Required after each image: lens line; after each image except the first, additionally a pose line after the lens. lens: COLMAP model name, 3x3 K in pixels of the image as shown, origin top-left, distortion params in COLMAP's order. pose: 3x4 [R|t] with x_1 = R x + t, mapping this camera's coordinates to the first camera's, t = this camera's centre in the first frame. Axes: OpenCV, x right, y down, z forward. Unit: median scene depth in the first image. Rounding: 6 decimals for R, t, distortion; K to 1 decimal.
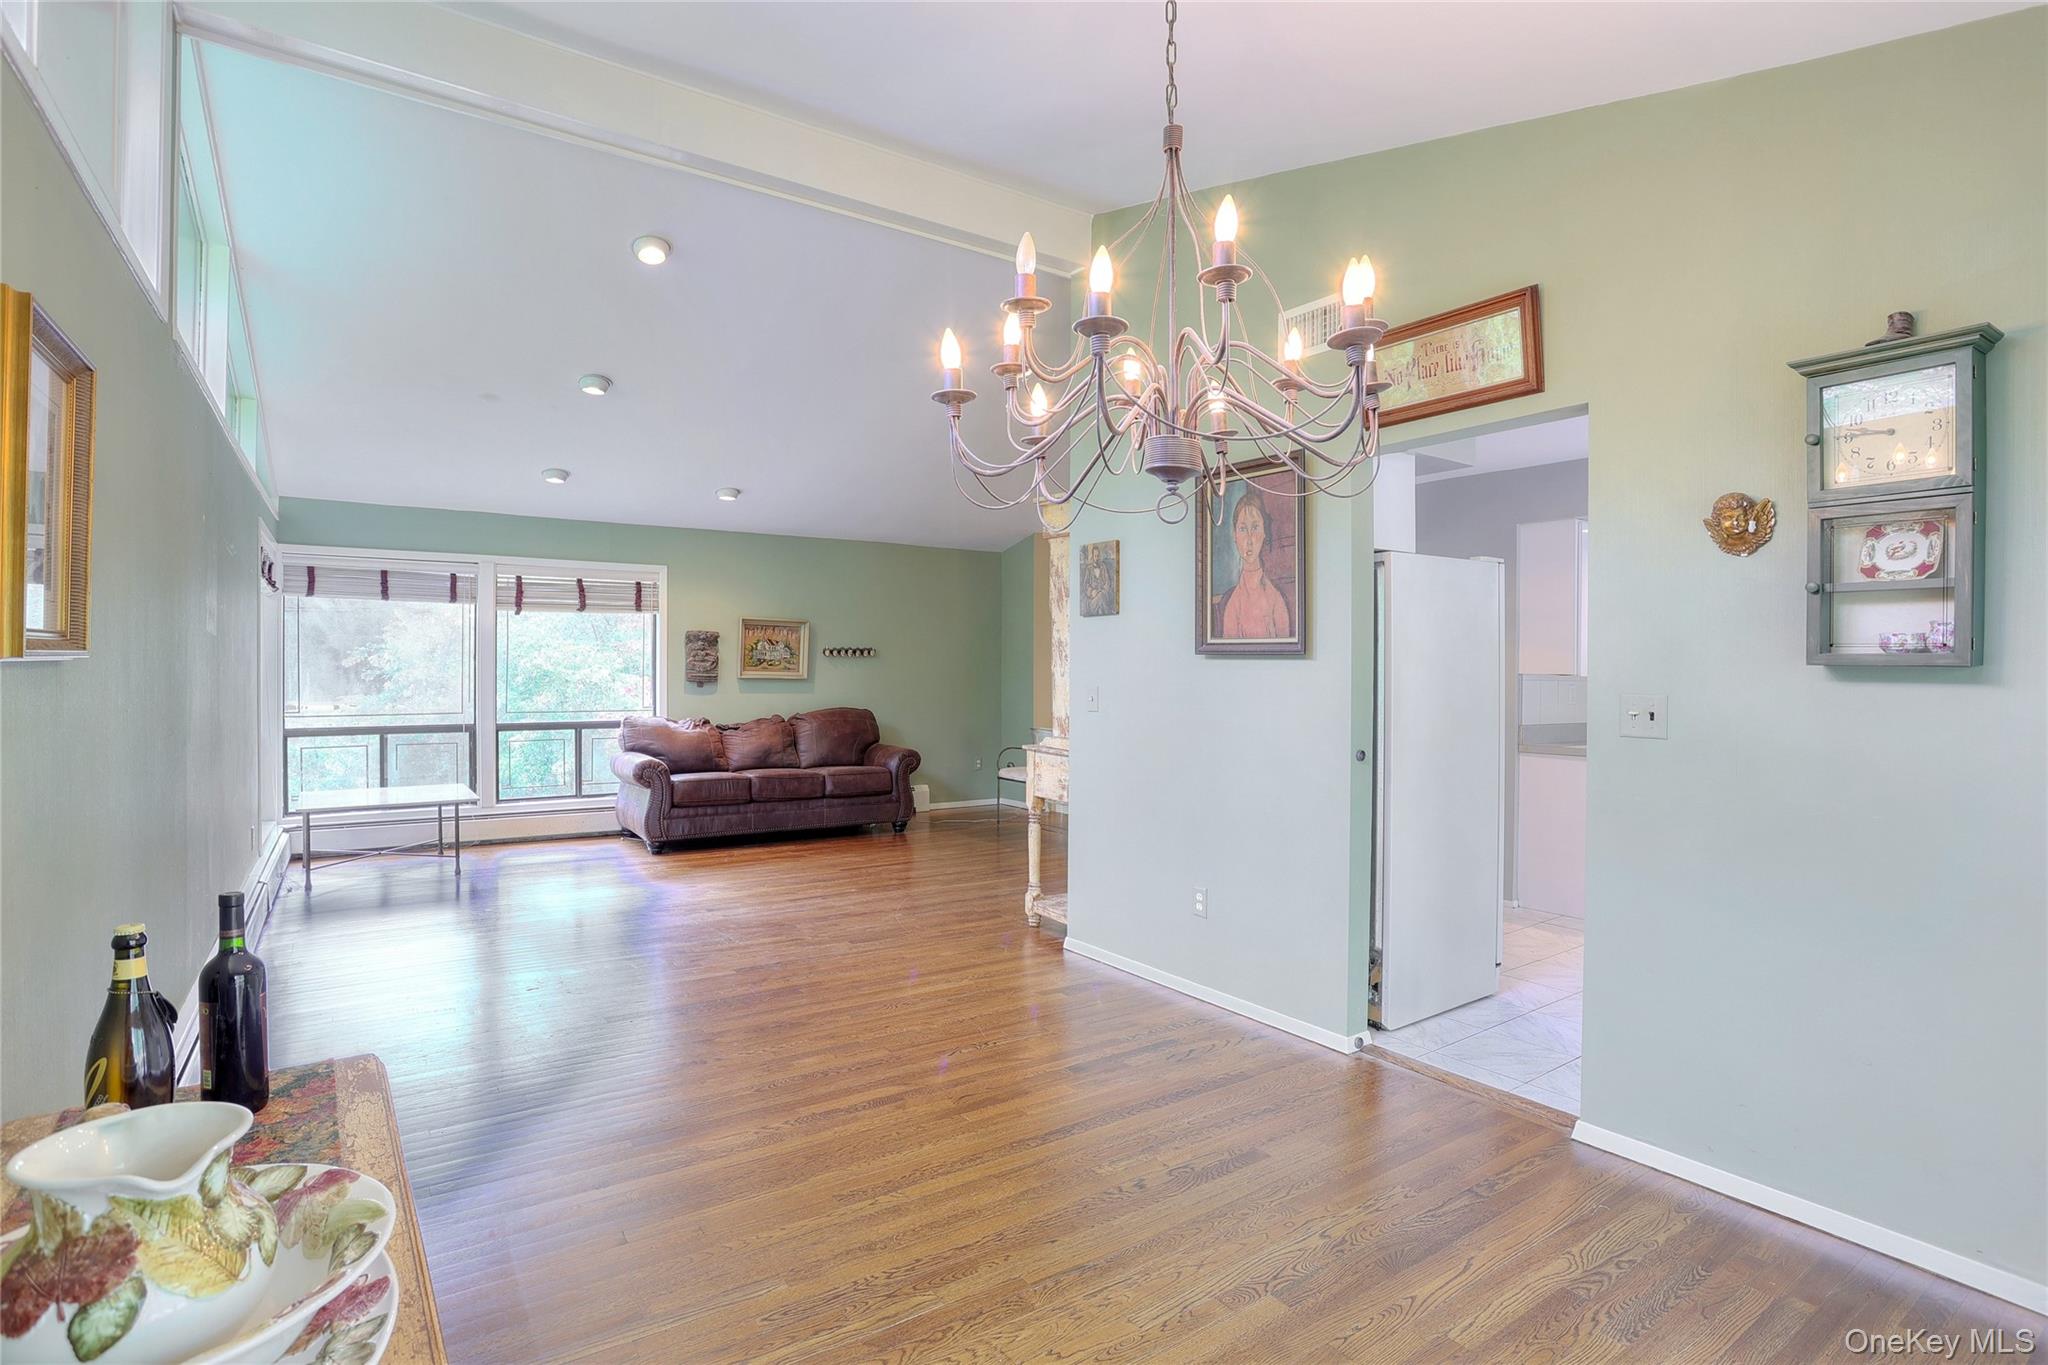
lens RADIAL K [[990.7, 0, 1022.2], [0, 990.7, 671.5], [0, 0, 1]] dist [-0.079469, 0.029314]
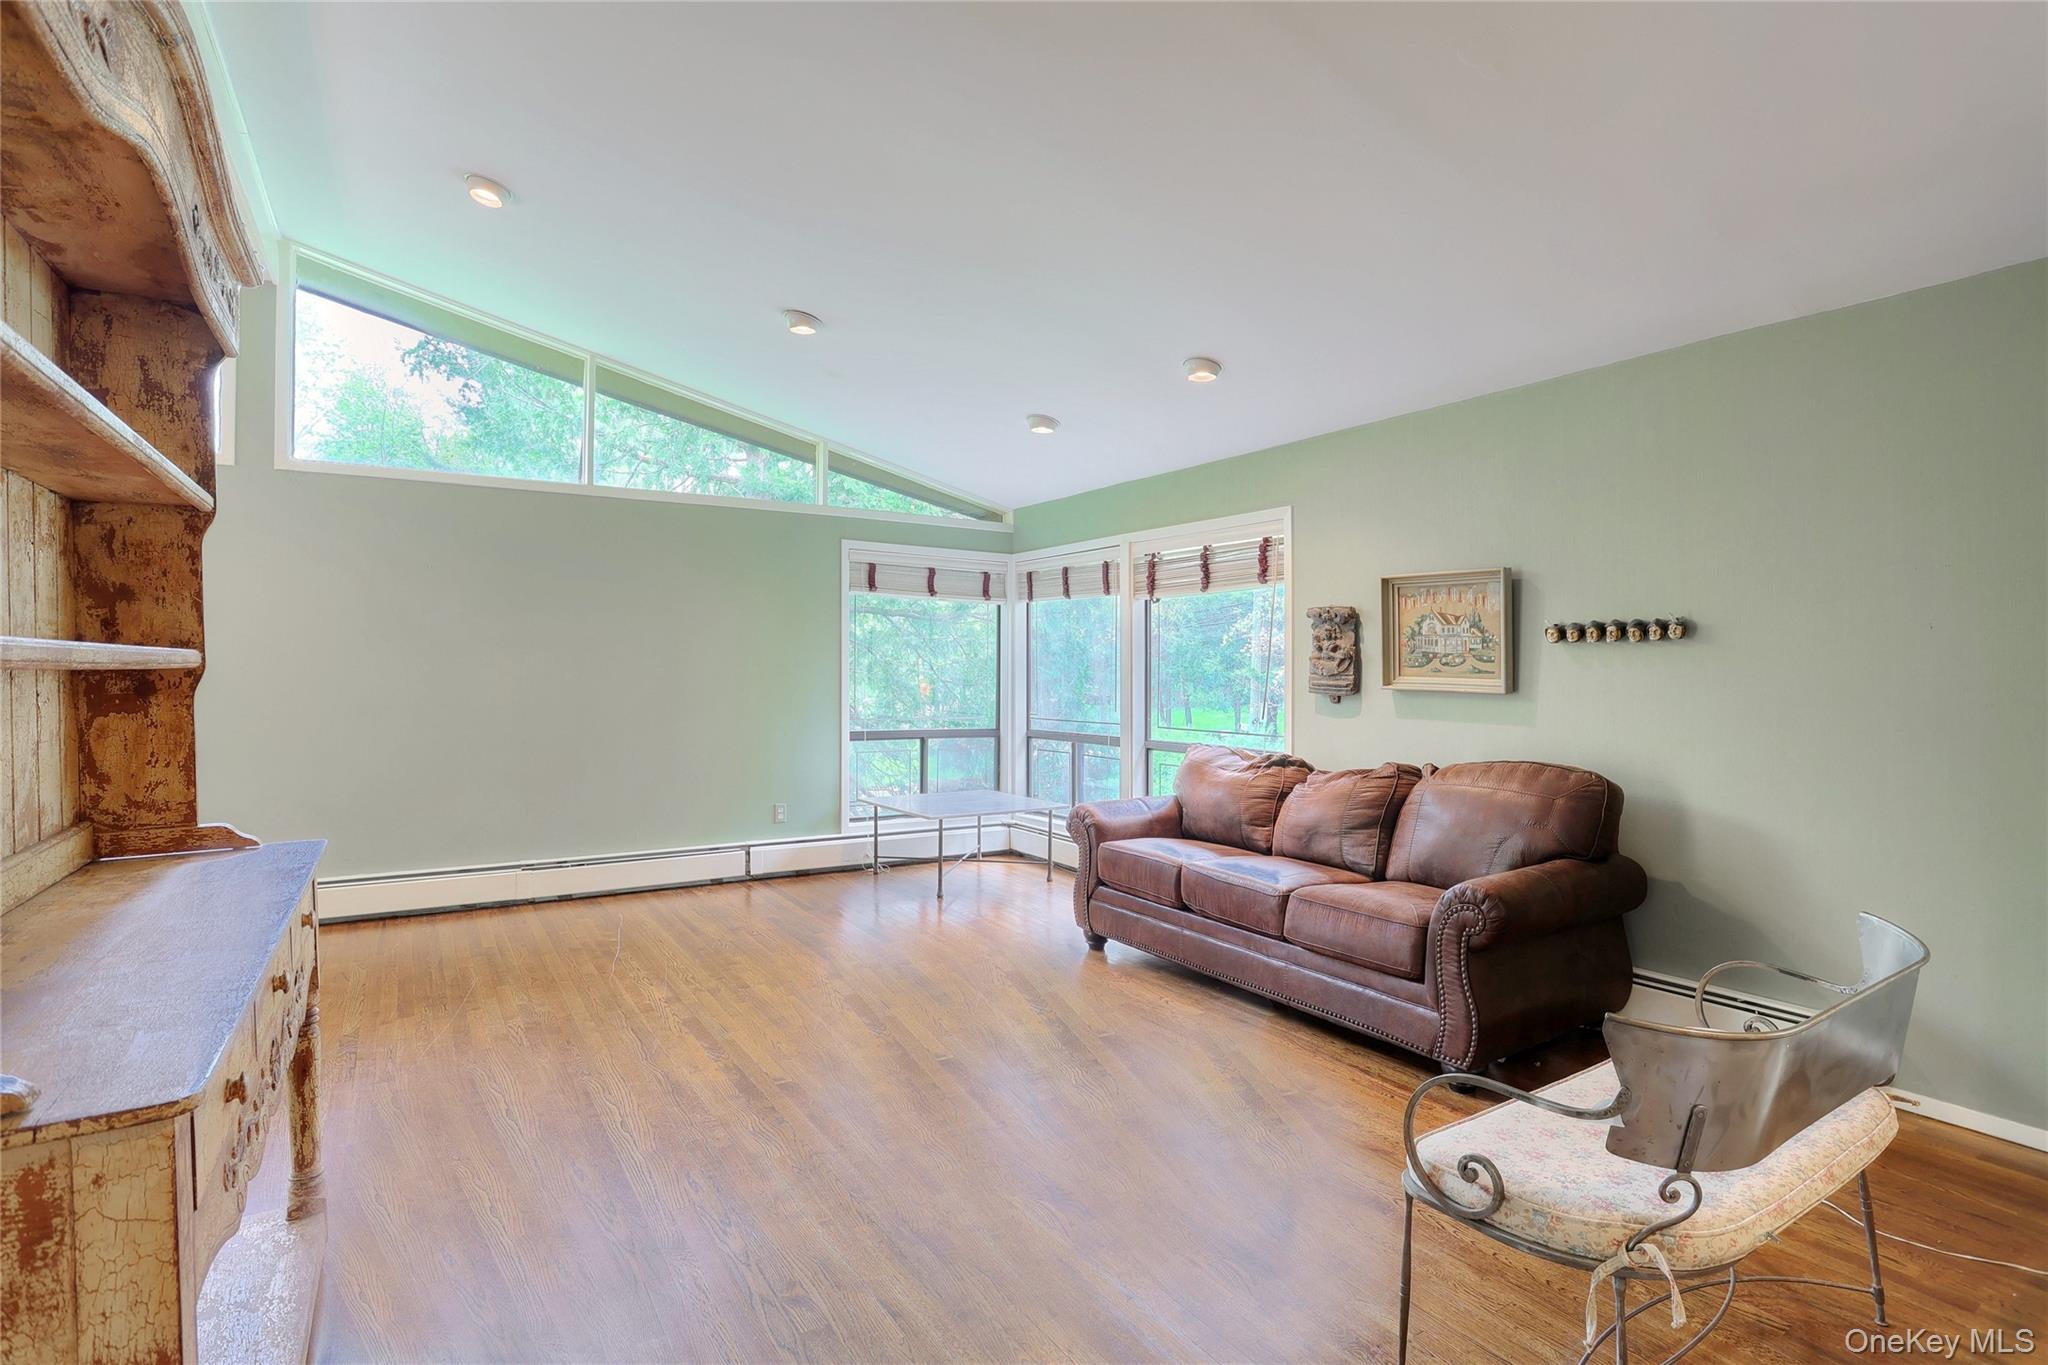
lens RADIAL K [[990.7, 0, 1022.2], [0, 990.7, 671.5], [0, 0, 1]] dist [-0.079469, 0.029314]
pose [[-0.028021, -0.004189, -0.999599, 0.271473], [-0.006596, 0.999970, -0.004006, 0.000590], [0.999586, 0.006481, -0.028048, 0.880311]]
